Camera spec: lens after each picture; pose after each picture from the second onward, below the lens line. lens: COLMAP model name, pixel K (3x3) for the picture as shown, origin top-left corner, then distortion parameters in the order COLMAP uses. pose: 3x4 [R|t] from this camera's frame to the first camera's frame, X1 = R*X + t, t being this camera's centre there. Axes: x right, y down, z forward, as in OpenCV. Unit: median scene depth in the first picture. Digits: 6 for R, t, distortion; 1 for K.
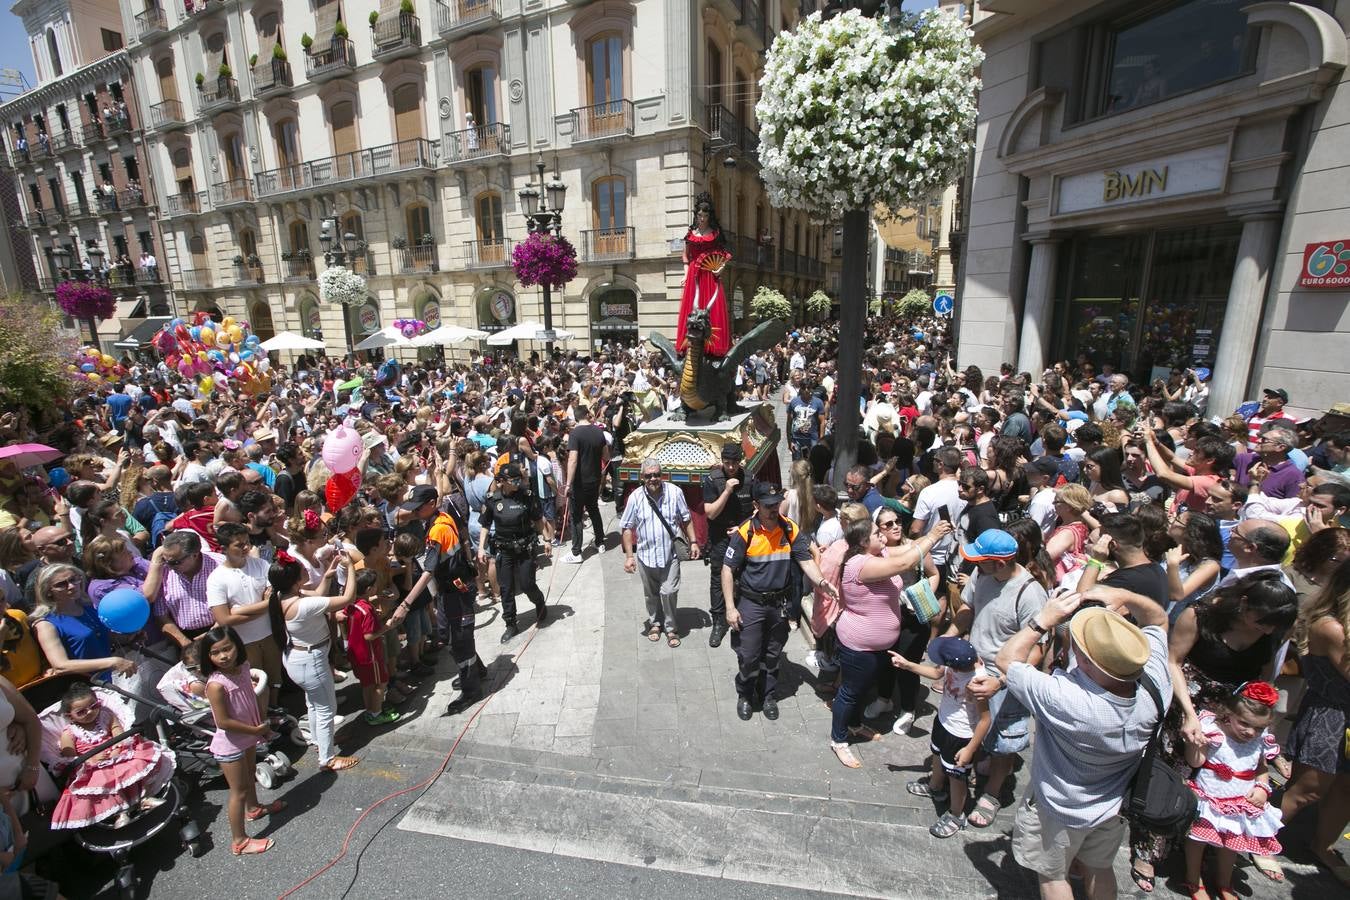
lens RADIAL K [[610.8, 0, 677.1], [0, 610.8, 452.4], [0, 0, 1]] dist [-0.044906, 0.015072]
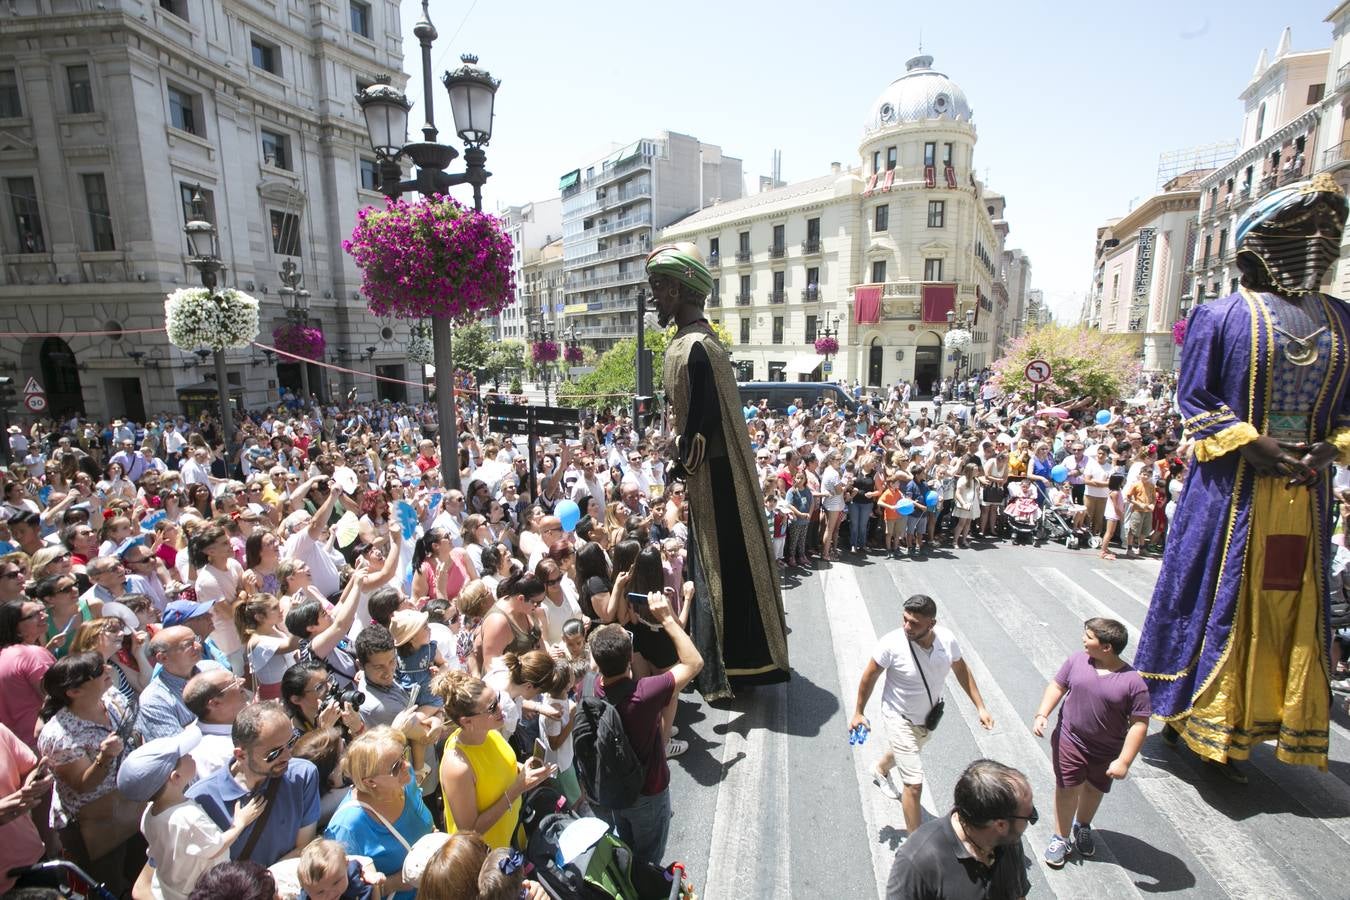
lens RADIAL K [[614.5, 0, 680.3], [0, 614.5, 448.8], [0, 0, 1]] dist [-0.046386, 0.016731]
pose [[0.047200, 0.187429, -0.981144, 0.296512], [-0.228331, 0.958257, 0.172072, 0.018821], [0.972439, 0.215904, 0.088026, -0.160803]]
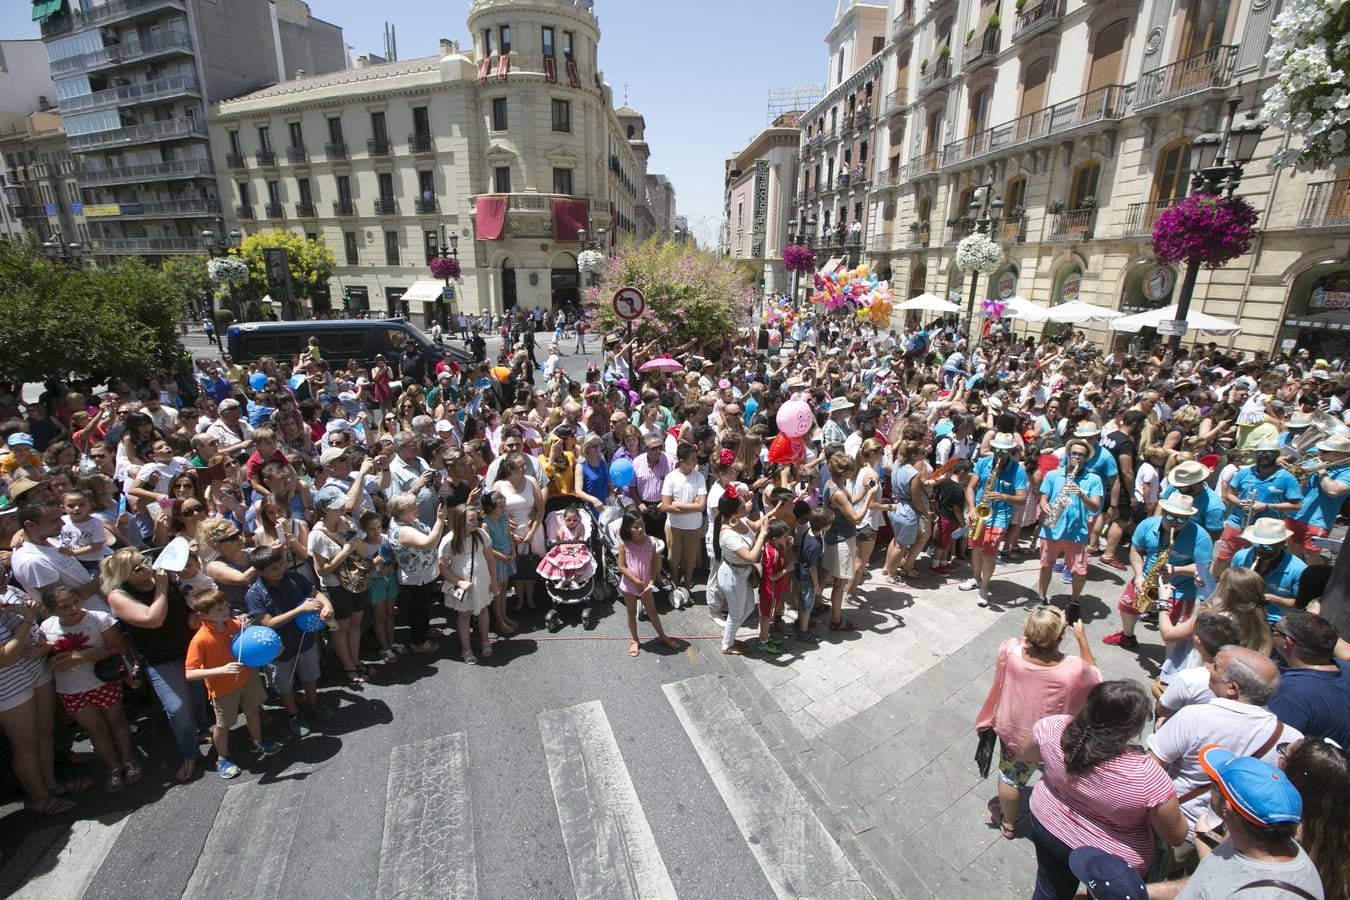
lens RADIAL K [[610.8, 0, 677.1], [0, 610.8, 452.4], [0, 0, 1]] dist [-0.044906, 0.015072]
pose [[0.528232, 0.272725, -0.804110, 0.084483], [-0.223318, 0.958296, 0.178318, -0.021870], [0.819207, 0.085379, 0.567107, 0.033644]]
